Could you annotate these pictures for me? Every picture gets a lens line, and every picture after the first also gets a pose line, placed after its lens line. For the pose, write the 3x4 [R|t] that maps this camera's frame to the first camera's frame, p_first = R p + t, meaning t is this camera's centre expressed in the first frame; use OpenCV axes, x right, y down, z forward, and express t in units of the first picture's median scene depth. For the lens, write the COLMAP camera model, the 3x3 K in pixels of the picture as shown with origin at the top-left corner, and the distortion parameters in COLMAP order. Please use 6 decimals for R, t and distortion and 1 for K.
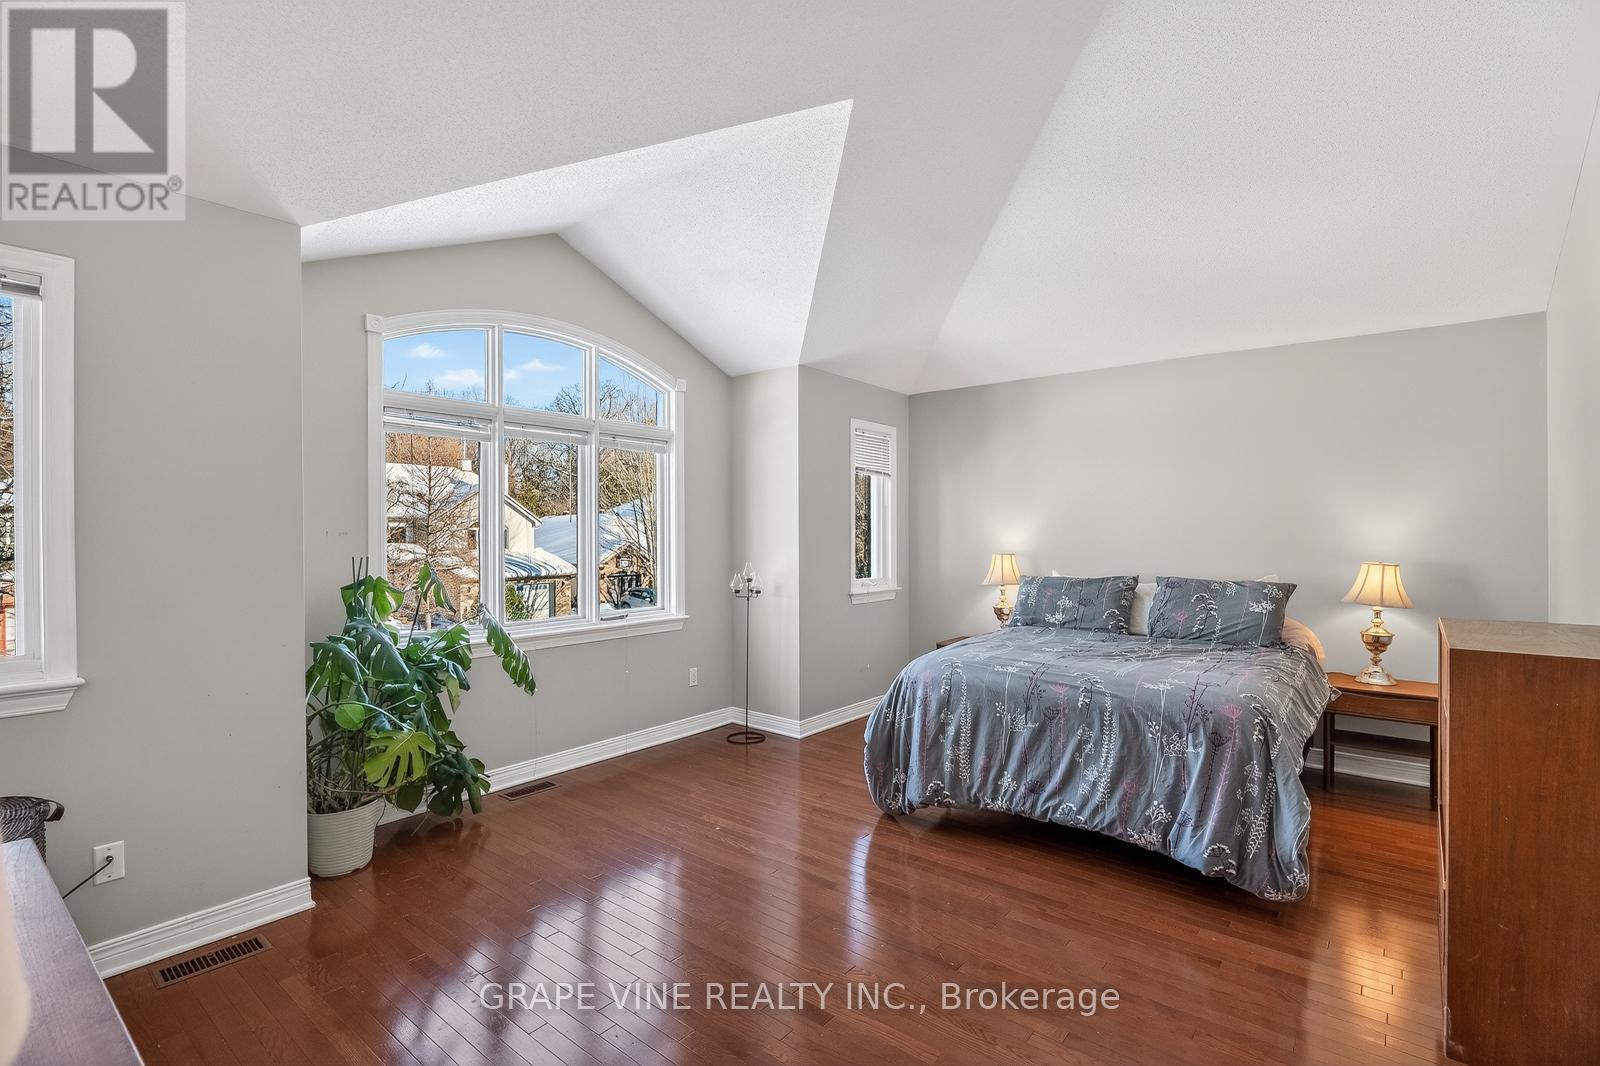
lens RADIAL K [[753.1, 0, 800.0], [0, 753.1, 543.5], [0, 0, 1]] dist [-0.000699, -0.000651]
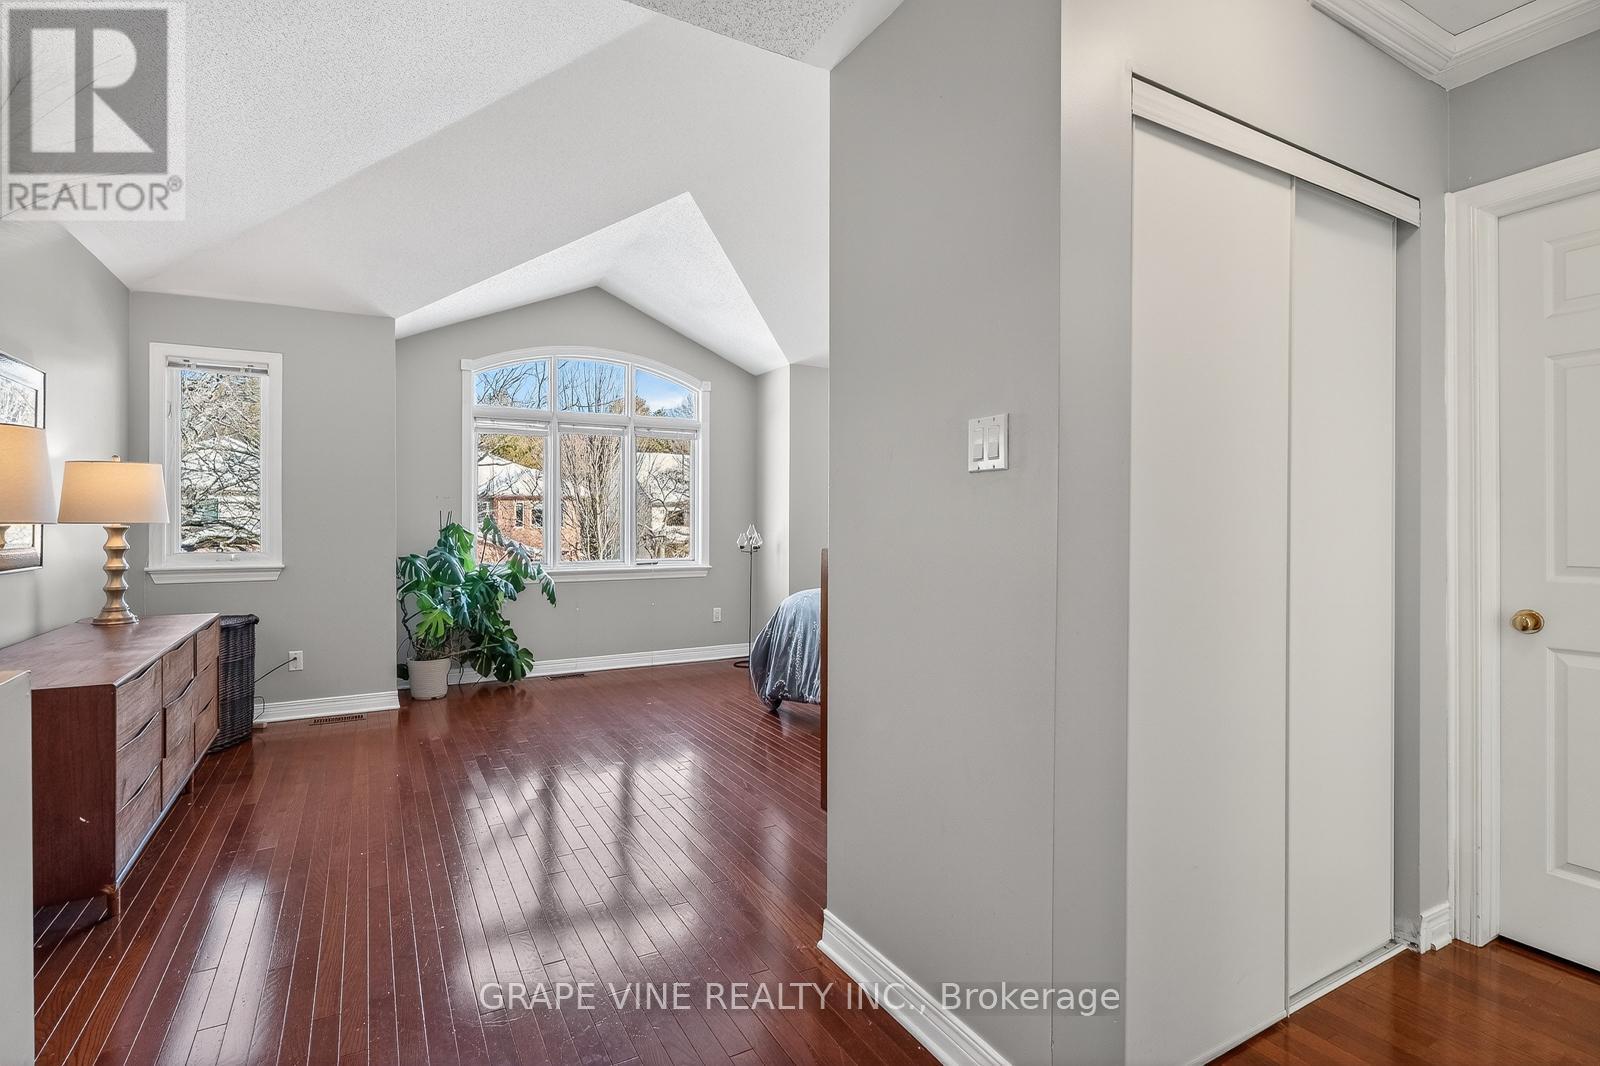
lens RADIAL K [[806.2, 0, 809.2], [0, 806.2, 536.3], [0, 0, 1]] dist [-0.000408, 0.000276]
pose [[0.925601, 0.010071, -0.378367, 0.738866], [-0.008822, 0.999948, 0.005035, 0.051838], [0.378398, -0.001323, 0.925642, -0.291142]]
